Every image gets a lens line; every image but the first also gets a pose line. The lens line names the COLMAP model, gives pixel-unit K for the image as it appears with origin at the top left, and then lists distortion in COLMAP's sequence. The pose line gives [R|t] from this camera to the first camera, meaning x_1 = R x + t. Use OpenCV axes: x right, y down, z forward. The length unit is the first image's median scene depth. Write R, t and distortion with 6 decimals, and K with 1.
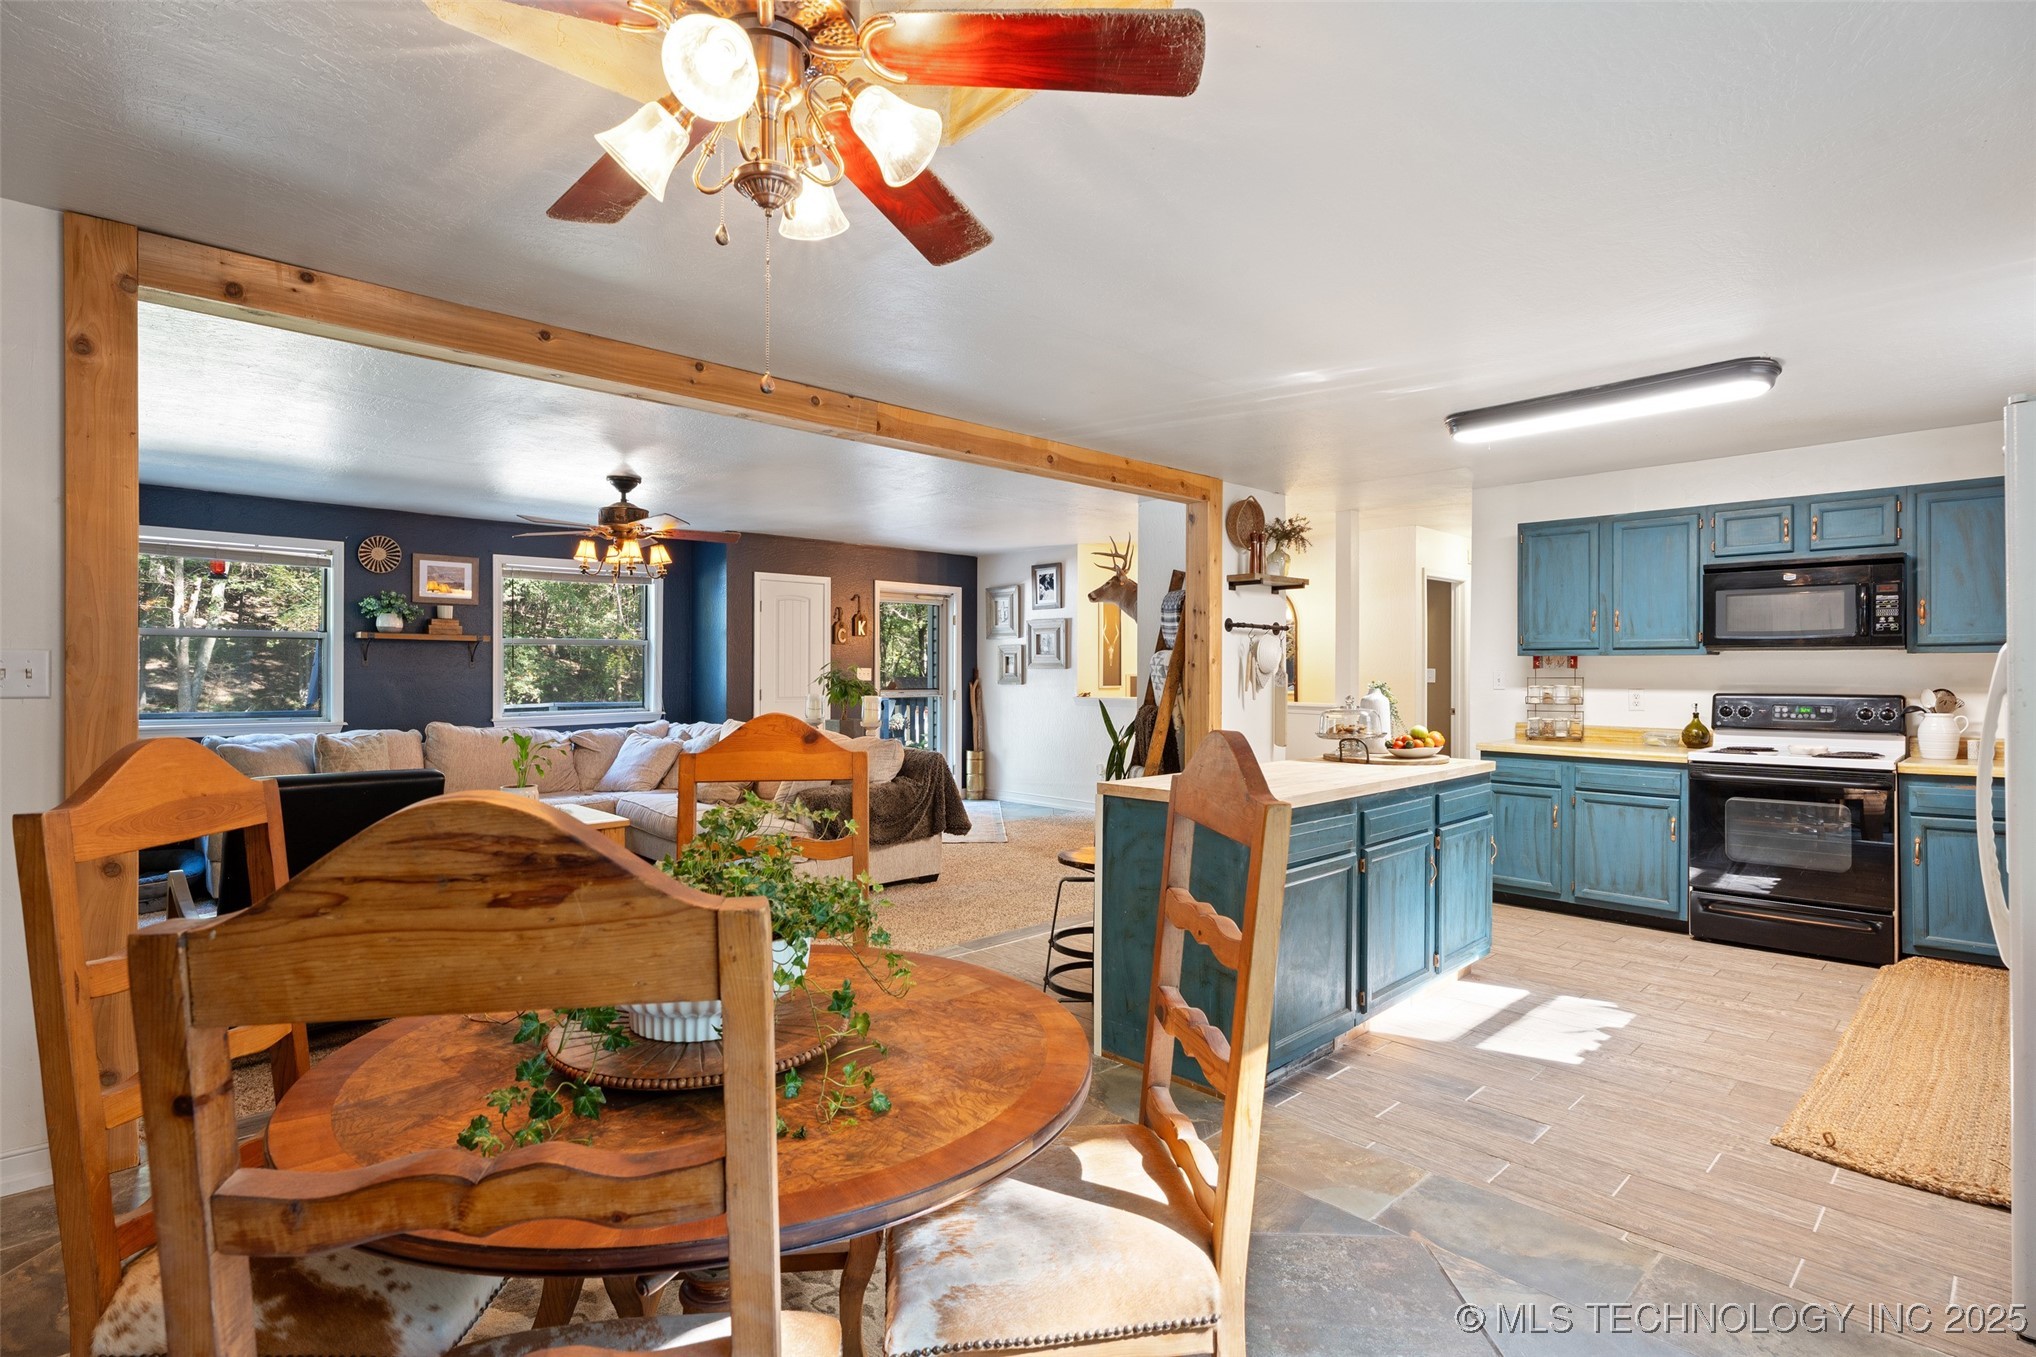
lens RADIAL K [[995.5, 0, 1015.2], [0, 995.5, 674.6], [0, 0, 1]] dist [0.000821, -0.001892]
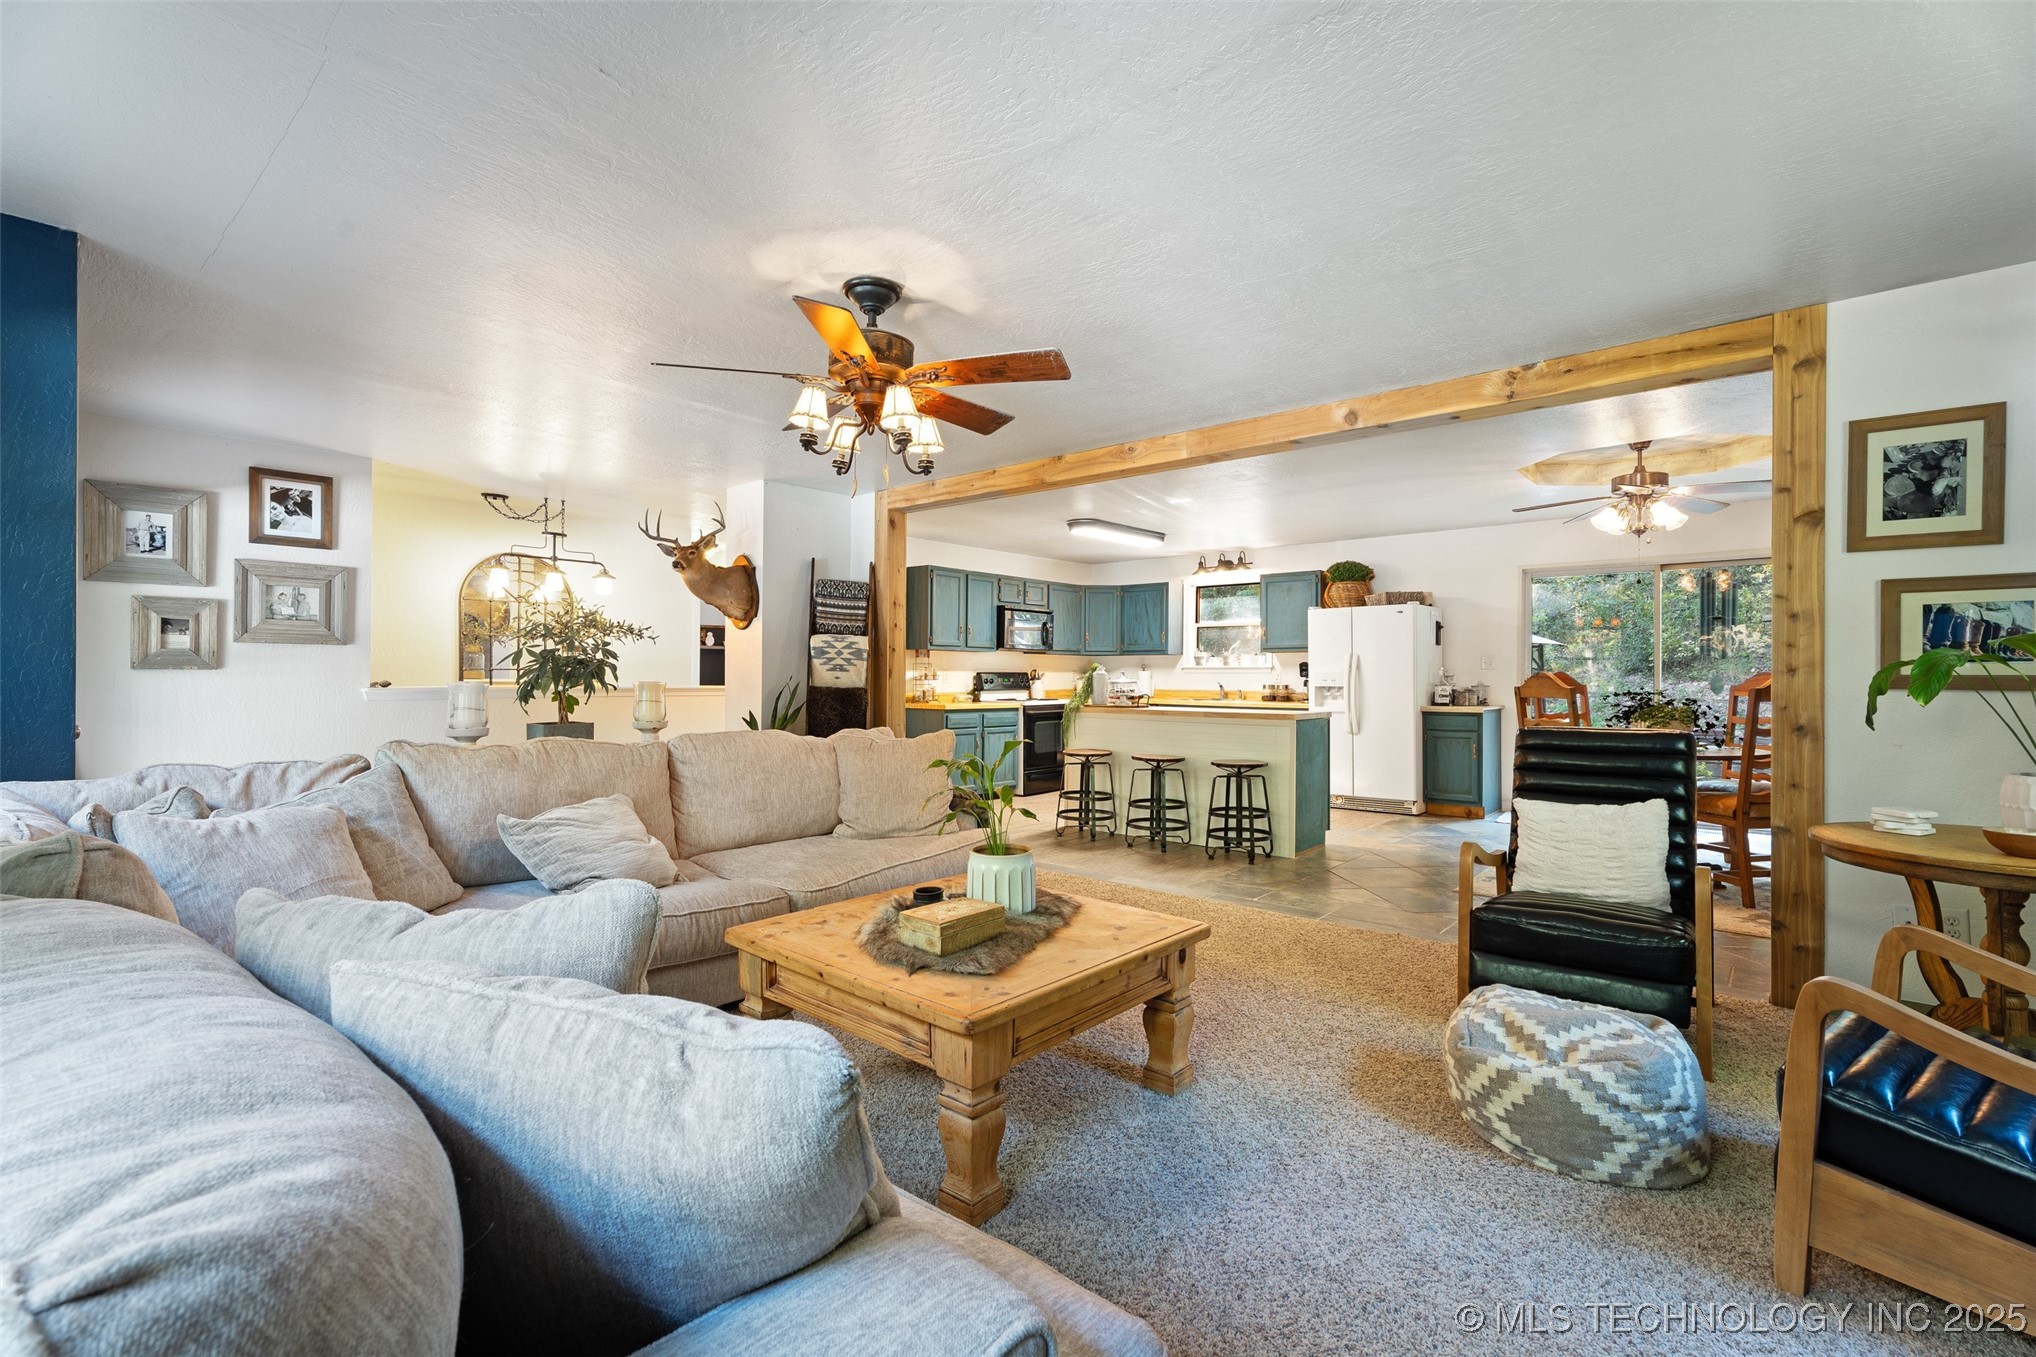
lens RADIAL K [[916.8, 0, 1025.1], [0, 916.8, 672.4], [0, 0, 1]] dist [0.001037, -0.003442]
pose [[-0.109010, 0.000761, 0.994040, -0.743997], [-0.001825, 0.999998, -0.000966, 0.014730], [-0.994039, -0.001919, -0.109008, 0.789673]]
